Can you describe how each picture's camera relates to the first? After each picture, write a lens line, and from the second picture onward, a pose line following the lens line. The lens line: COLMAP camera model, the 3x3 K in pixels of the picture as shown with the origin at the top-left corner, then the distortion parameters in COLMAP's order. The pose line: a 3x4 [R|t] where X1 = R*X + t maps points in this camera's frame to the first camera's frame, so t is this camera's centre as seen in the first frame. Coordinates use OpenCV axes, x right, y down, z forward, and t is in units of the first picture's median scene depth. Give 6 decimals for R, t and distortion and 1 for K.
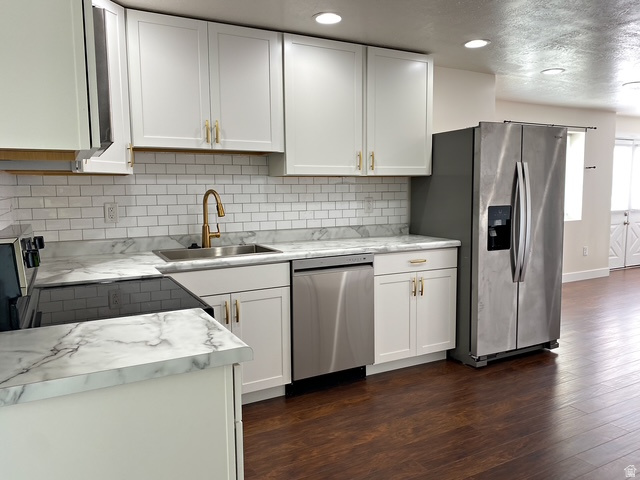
lens RADIAL K [[484.7, 0, 322.5], [0, 484.7, 236.3], [0, 0, 1]] dist [0.069534, -0.106421]
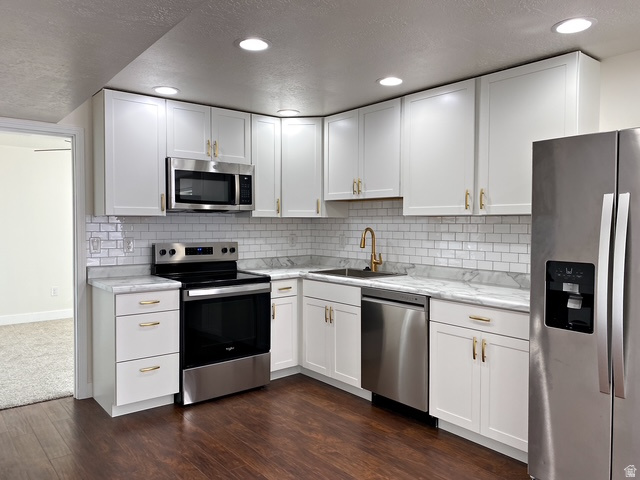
lens RADIAL K [[484.7, 0, 322.5], [0, 484.7, 236.3], [0, 0, 1]] dist [0.069534, -0.106421]
pose [[0.194710, 0.033629, -0.980284, 0.992642], [-0.106719, 0.994205, 0.012909, -0.071208], [0.975038, 0.102101, 0.197171, 0.582288]]
